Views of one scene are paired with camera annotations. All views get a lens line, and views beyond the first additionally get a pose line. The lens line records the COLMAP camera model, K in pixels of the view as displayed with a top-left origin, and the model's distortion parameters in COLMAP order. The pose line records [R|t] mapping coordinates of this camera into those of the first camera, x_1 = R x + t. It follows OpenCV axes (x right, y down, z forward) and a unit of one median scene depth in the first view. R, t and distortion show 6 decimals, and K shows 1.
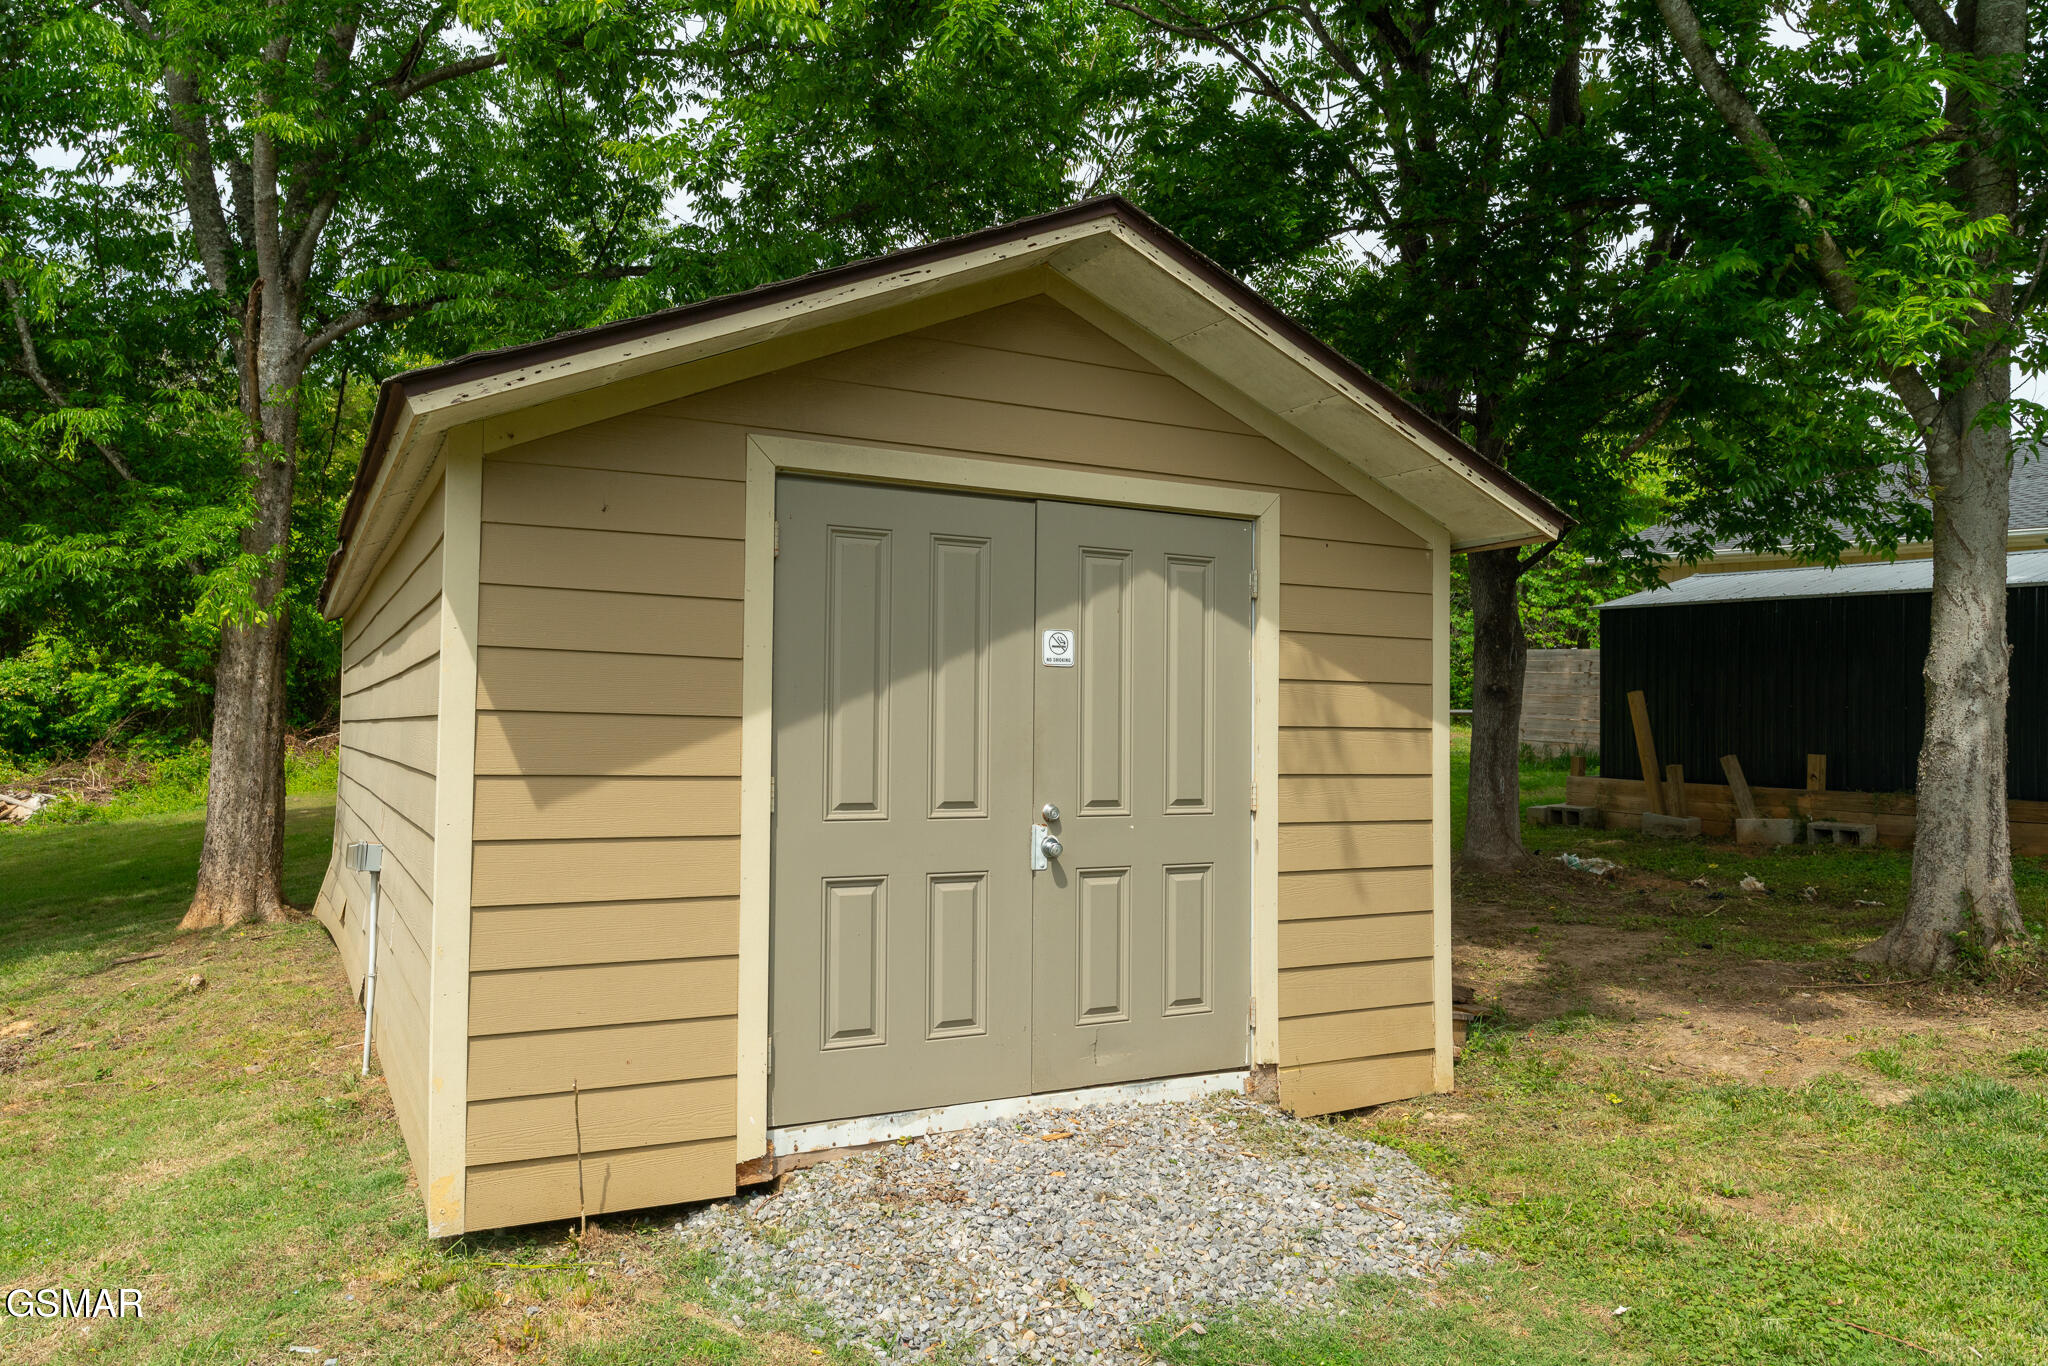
lens RADIAL K [[1431.0, 0, 1024.0], [0, 1431.0, 683.0], [0, 0, 1]] dist [-0.002845, -0.000574]
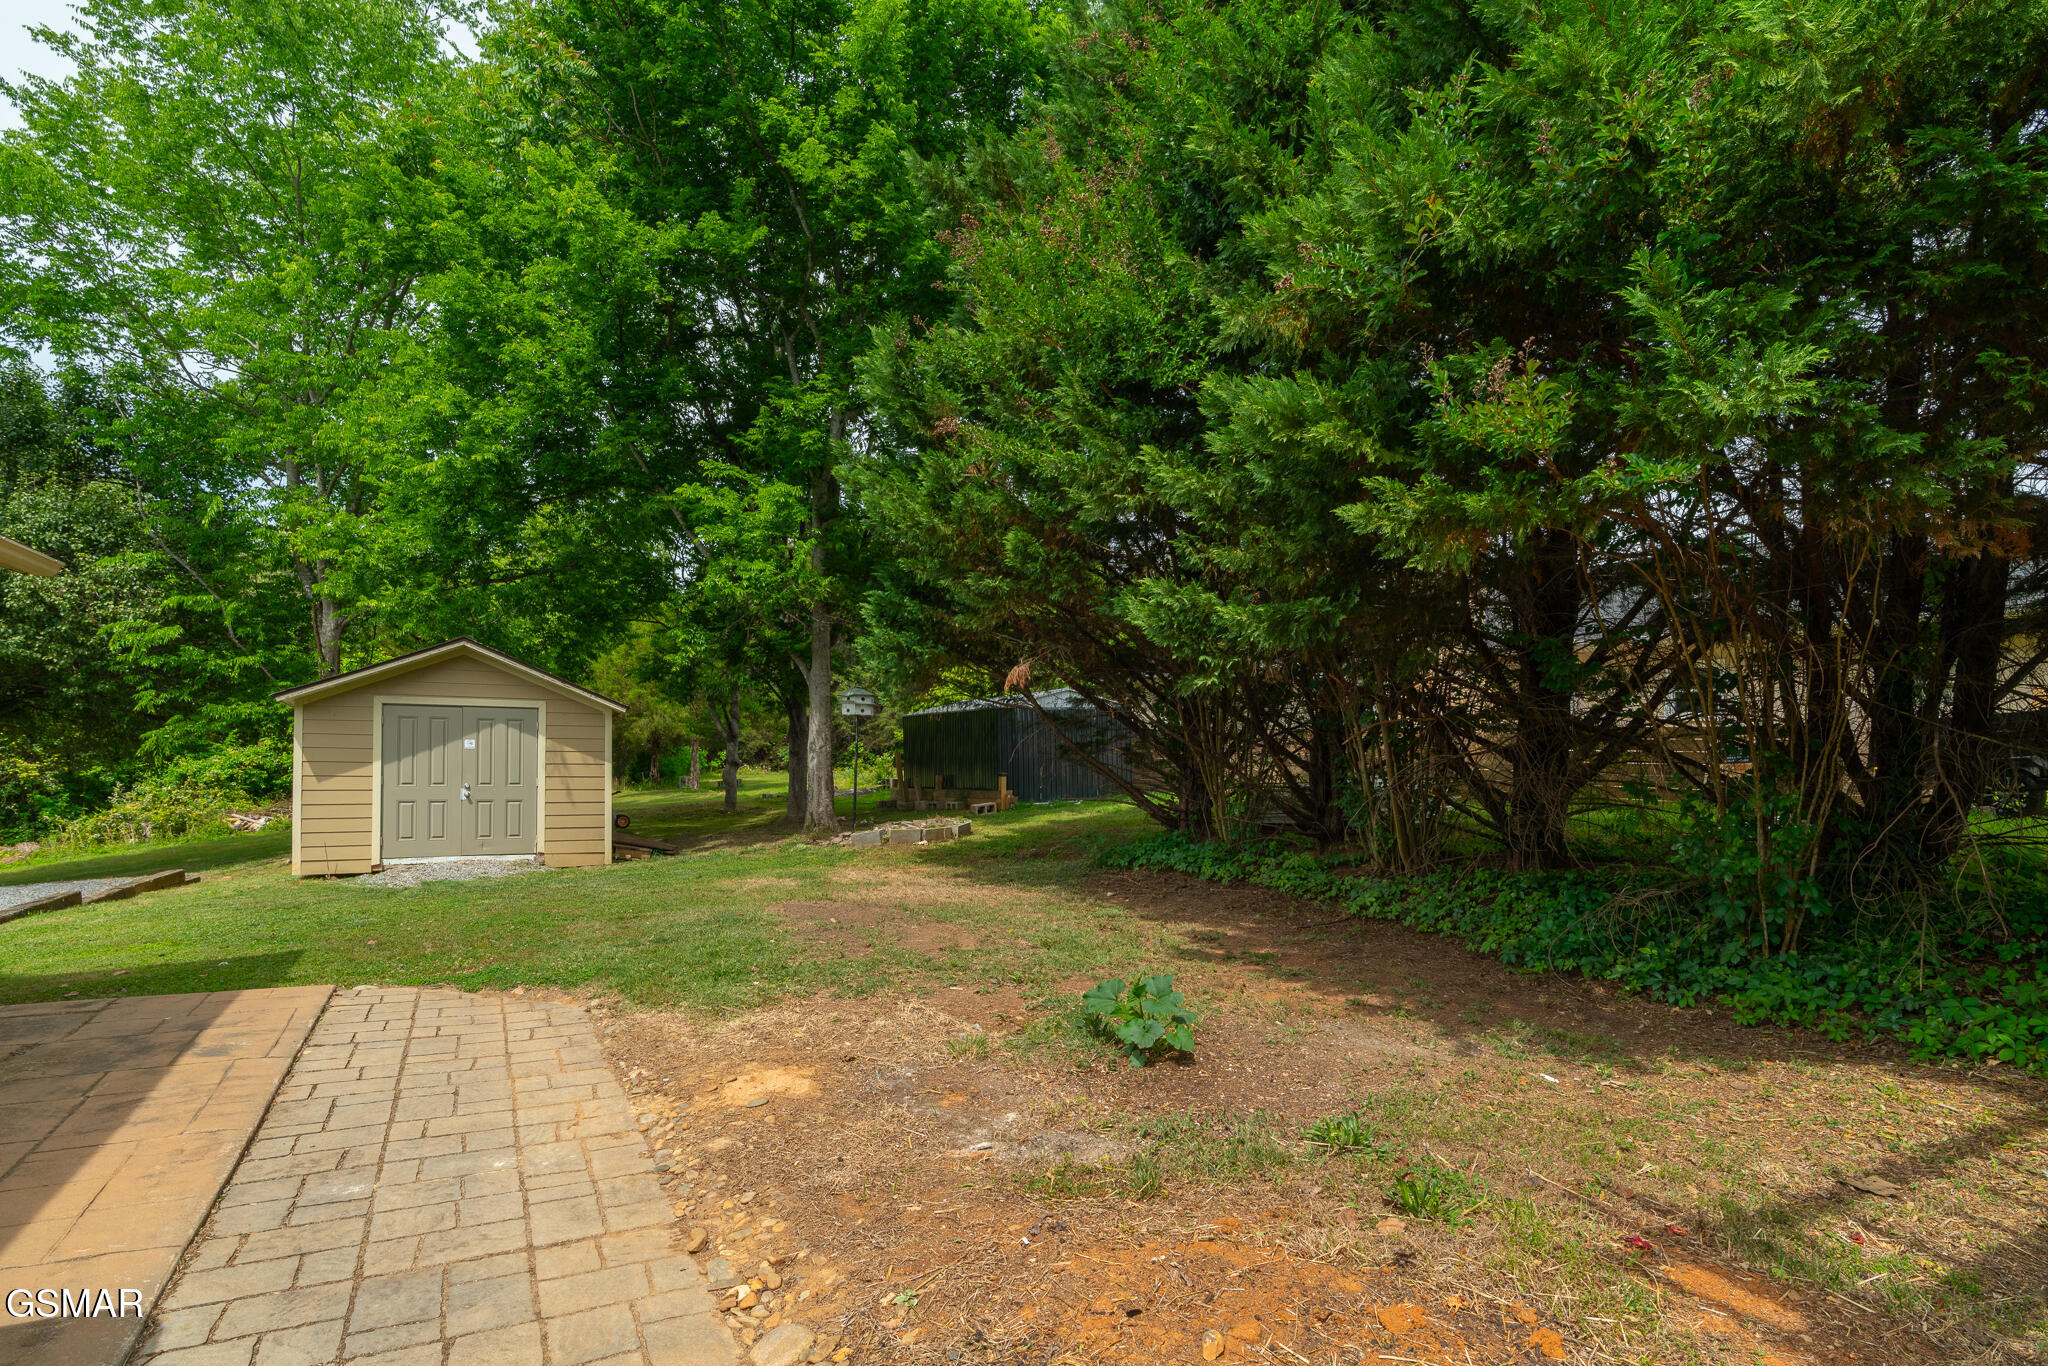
lens RADIAL K [[1029.6, 0, 1024.0], [0, 1029.6, 752.7], [0, 0, 1]] dist [0.000805, 0.000212]
pose [[0.999876, -0.014115, 0.007045, 1.503291], [0.014093, 0.999896, 0.003119, 0.011666], [-0.007088, -0.003019, 0.999970, -1.819874]]
